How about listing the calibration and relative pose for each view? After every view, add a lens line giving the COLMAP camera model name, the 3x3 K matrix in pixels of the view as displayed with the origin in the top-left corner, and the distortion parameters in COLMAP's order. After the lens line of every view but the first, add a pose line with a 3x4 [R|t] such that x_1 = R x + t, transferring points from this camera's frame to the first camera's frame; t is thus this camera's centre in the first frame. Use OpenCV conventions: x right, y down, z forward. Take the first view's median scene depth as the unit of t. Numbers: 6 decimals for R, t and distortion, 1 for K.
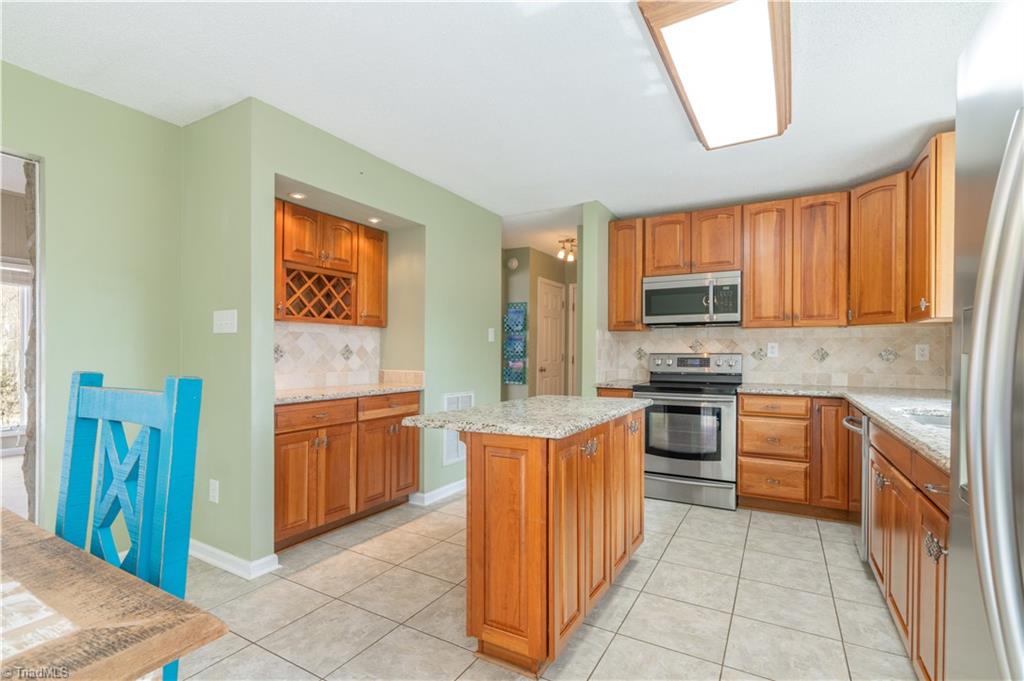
lens RADIAL K [[476.1, 0, 495.5], [0, 476.1, 355.6], [0, 0, 1]] dist [-0.007123, 0.003041]
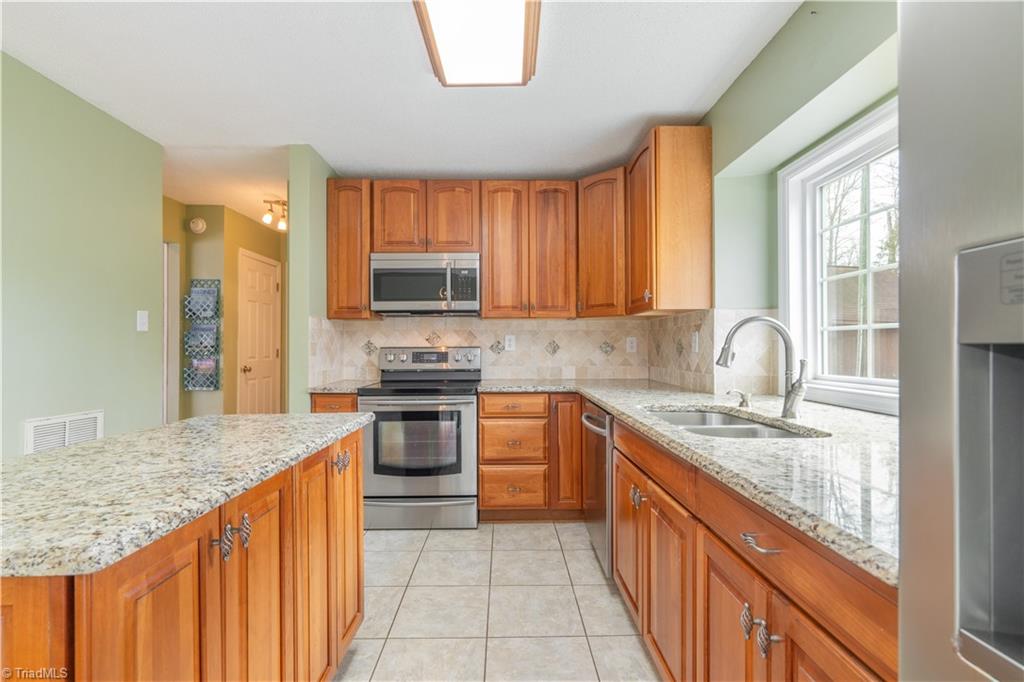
lens RADIAL K [[476.1, 0, 503.5], [0, 476.1, 344.4], [0, 0, 1]] dist [-0.007123, 0.003041]
pose [[0.856355, -0.004129, 0.516372, 0.101030], [0.009638, 0.999922, -0.007988, -0.001468], [-0.516298, 0.011817, 0.856327, 0.230954]]
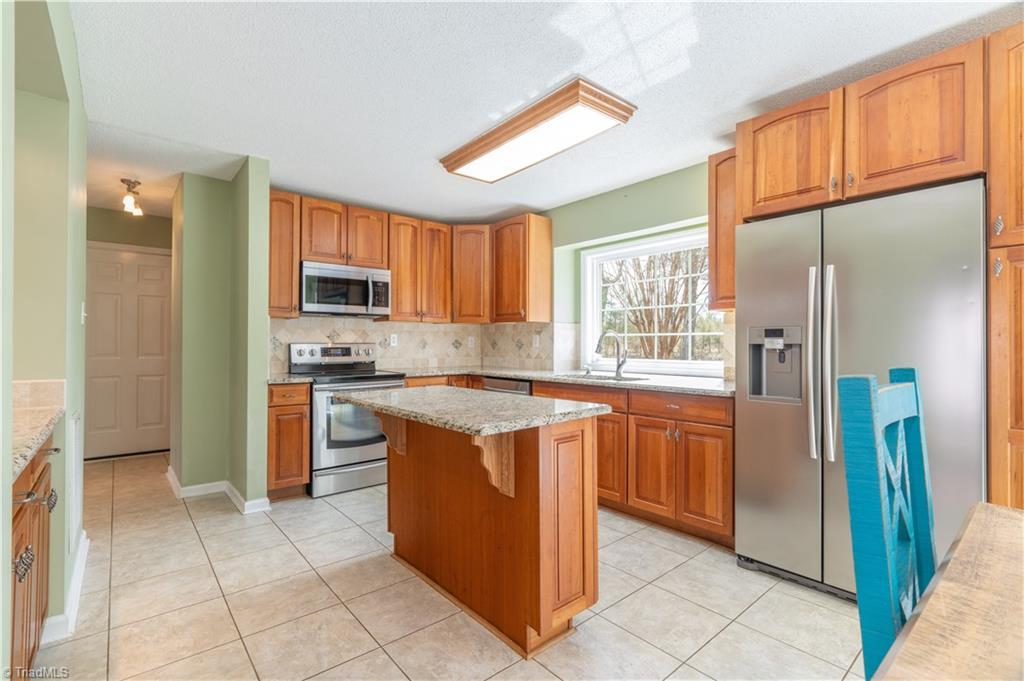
lens RADIAL K [[476.1, 0, 513.4], [0, 476.1, 341.3], [0, 0, 1]] dist [-0.007123, 0.003041]
pose [[0.317374, 0.001017, 0.948300, -0.504748], [0.006758, 0.999972, -0.003334, -0.003442], [-0.948276, 0.007467, 0.317358, 0.378355]]
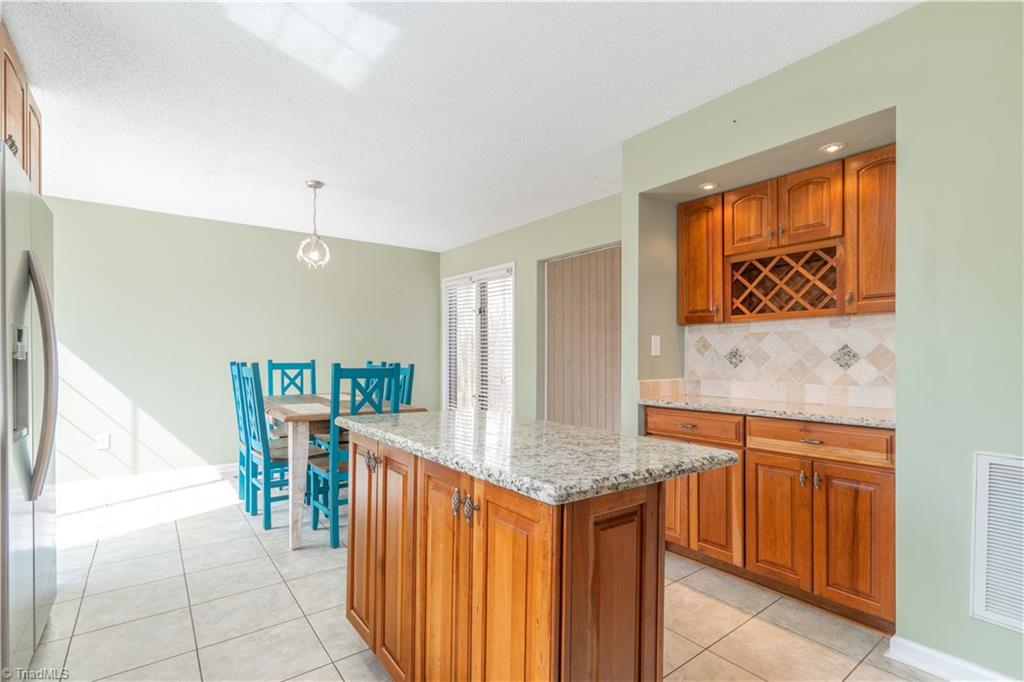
lens RADIAL K [[476.1, 0, 508.2], [0, 476.1, 358.5], [0, 0, 1]] dist [-0.007123, 0.003041]
pose [[-0.384484, 0.001755, -0.923130, 0.491582], [-0.004850, 0.999981, 0.003921, -0.004408], [0.923119, 0.005985, -0.384468, 0.839732]]
